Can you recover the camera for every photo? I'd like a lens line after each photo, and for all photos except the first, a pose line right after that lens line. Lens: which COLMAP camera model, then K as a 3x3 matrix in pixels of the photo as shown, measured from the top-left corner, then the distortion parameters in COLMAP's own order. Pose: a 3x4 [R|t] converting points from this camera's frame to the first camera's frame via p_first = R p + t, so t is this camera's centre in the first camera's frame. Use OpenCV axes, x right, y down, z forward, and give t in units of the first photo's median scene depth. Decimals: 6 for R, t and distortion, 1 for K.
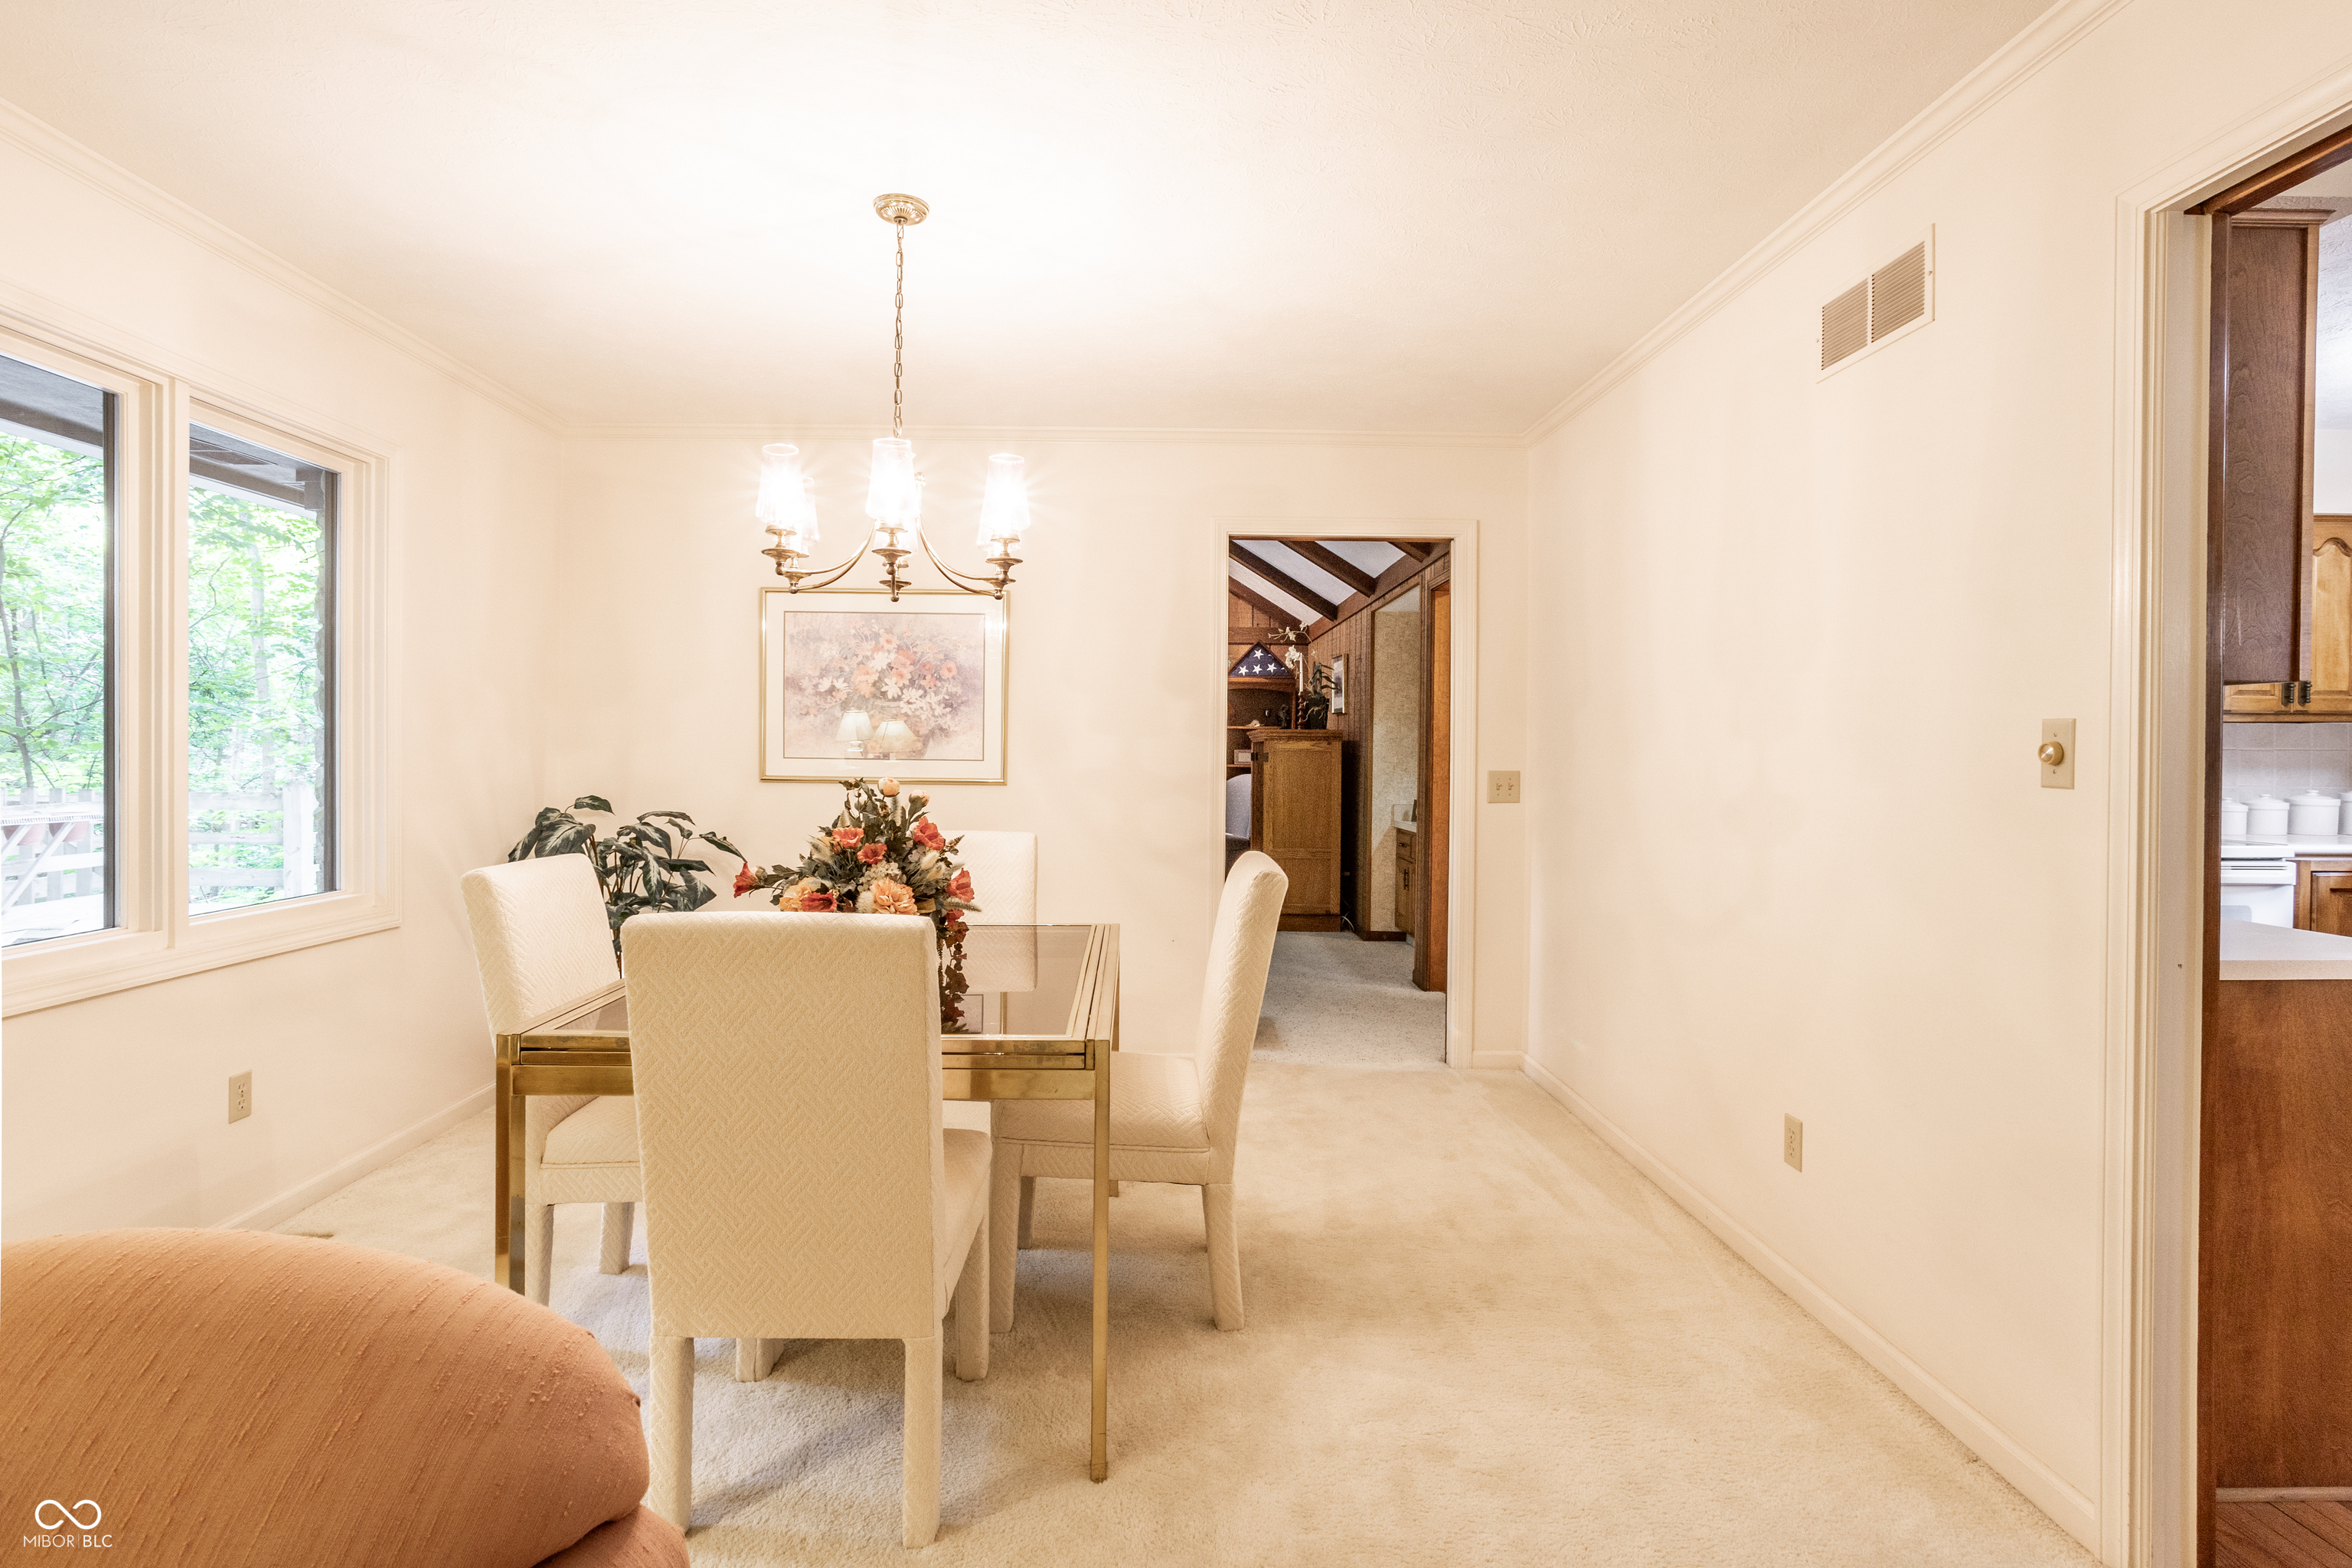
lens RADIAL K [[1145.5, 0, 1185.5], [0, 1145.5, 745.9], [0, 0, 1]] dist [-0.043733, 0.027216]
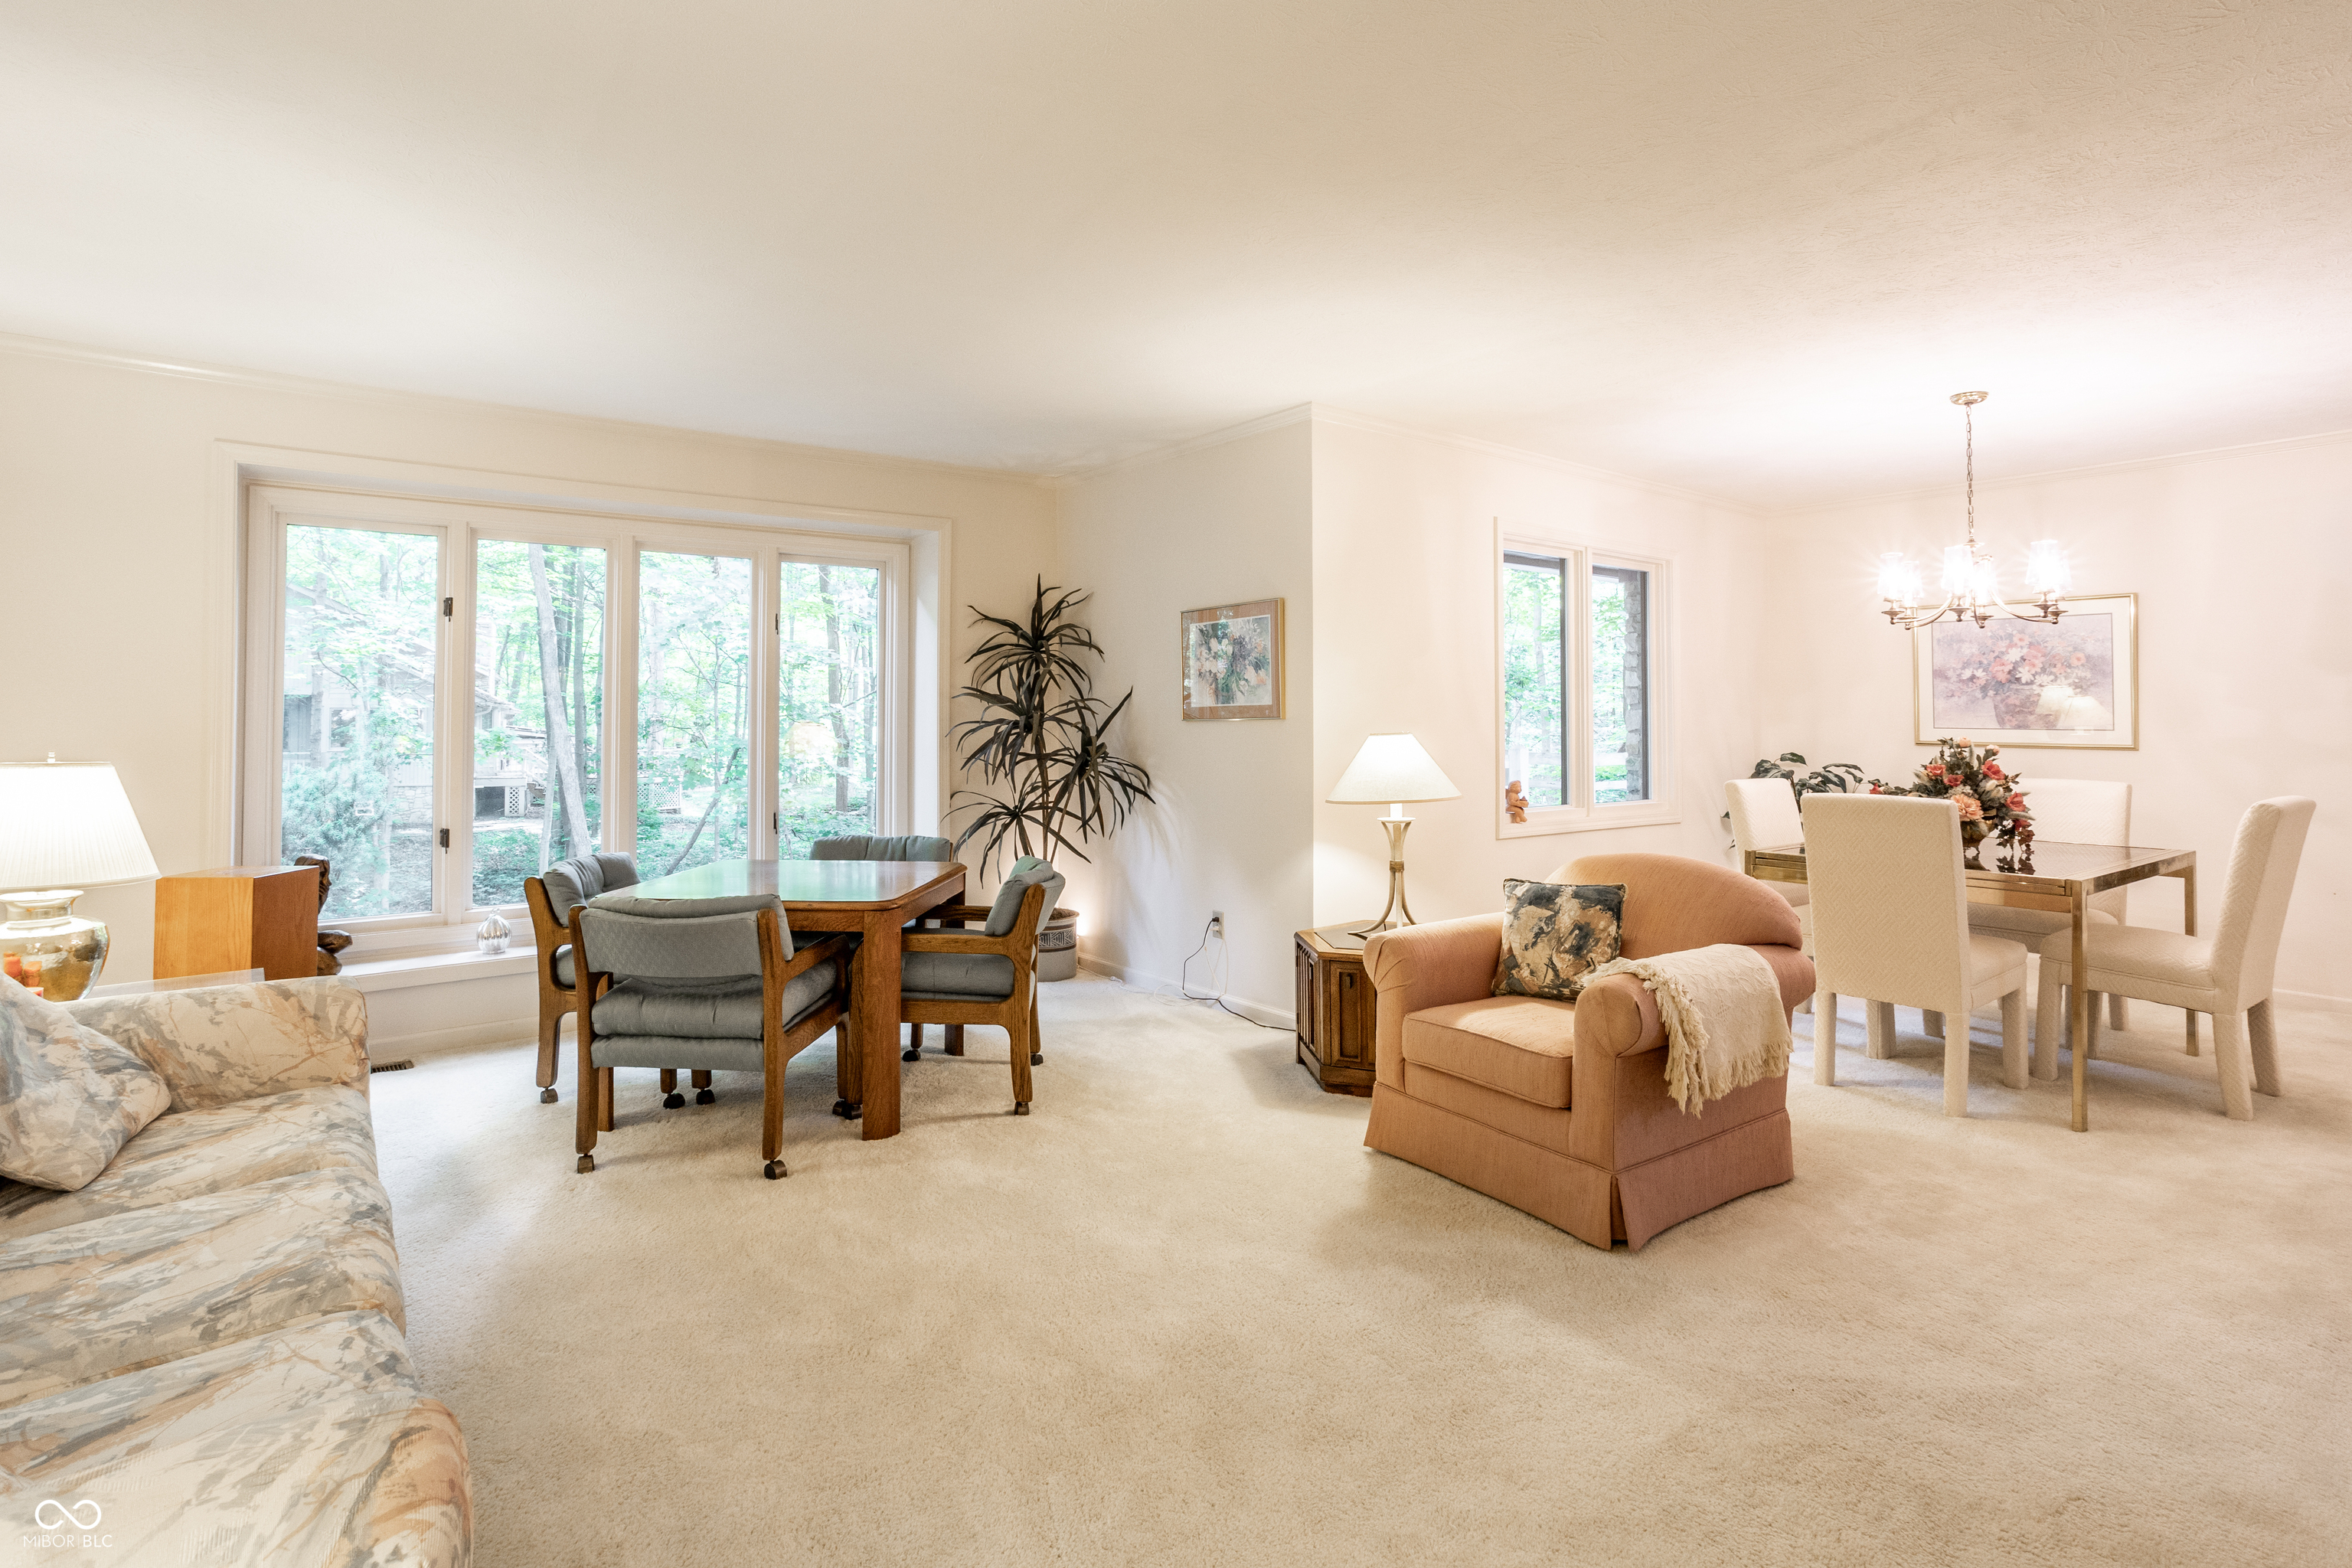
lens RADIAL K [[1104.3, 0, 1168.6], [0, 1104.3, 694.6], [0, 0, 1]] dist [-0.022157, 0.014945]
pose [[0.537269, -0.022753, -0.843104, 0.294561], [0.001264, 0.999657, -0.026172, 0.003805], [0.843410, 0.012996, 0.537114, -0.540516]]
